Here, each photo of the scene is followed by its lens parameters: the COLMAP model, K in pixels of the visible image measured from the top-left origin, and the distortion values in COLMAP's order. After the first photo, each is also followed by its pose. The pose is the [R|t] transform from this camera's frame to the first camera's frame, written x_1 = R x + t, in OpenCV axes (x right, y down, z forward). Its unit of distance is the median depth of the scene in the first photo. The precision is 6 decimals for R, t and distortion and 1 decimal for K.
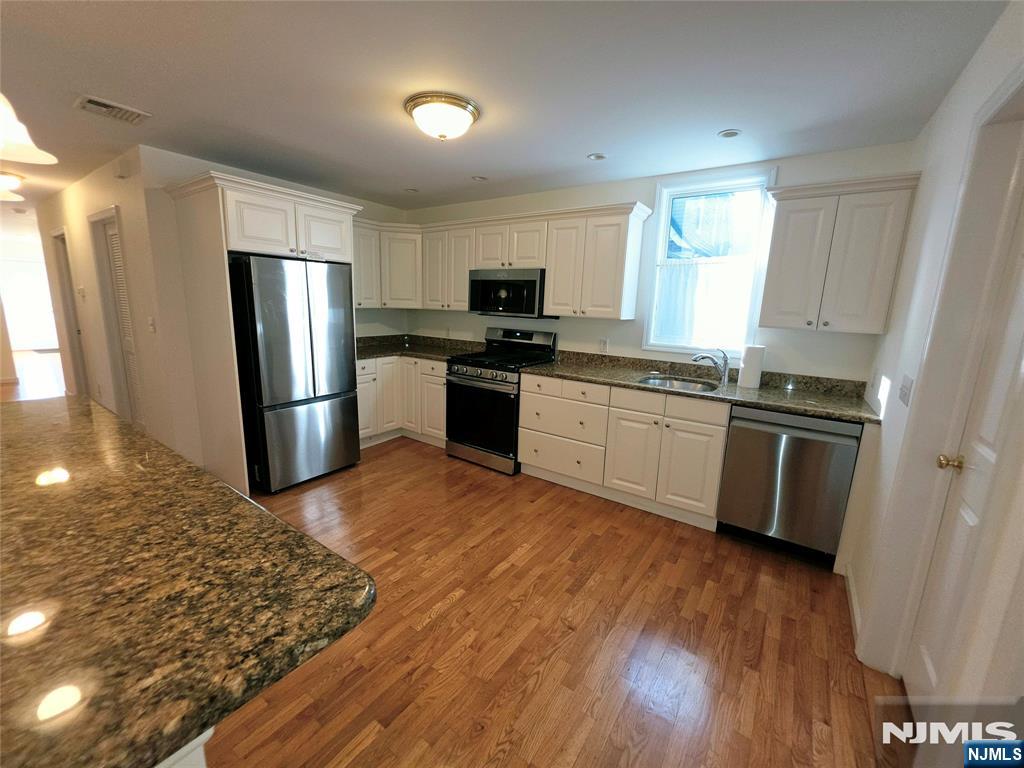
lens RADIAL K [[419.8, 0, 503.6], [0, 419.8, 381.6], [0, 0, 1]] dist [0.000768, 0.000056]
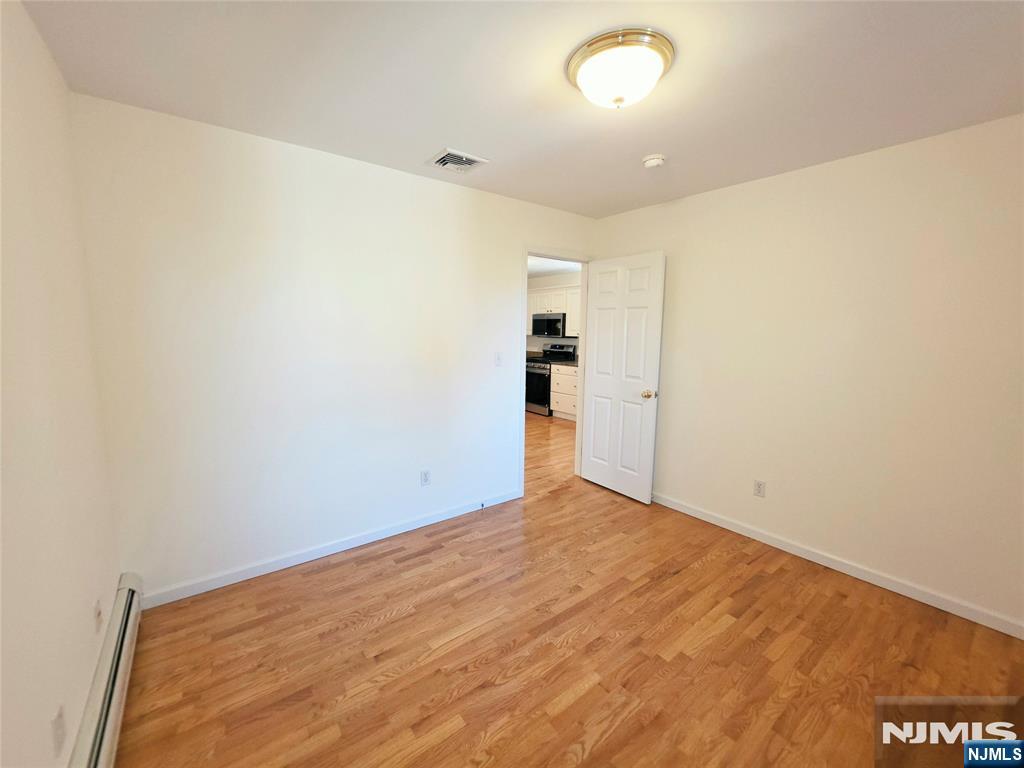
lens RADIAL K [[419.8, 0, 509.9], [0, 419.8, 383.6], [0, 0, 1]] dist [0.000768, 0.000056]
pose [[0.949961, 0.012527, -0.312117, 0.465907], [-0.033977, 0.997411, -0.063380, 0.199809], [0.310515, 0.070813, 0.947927, -0.944627]]
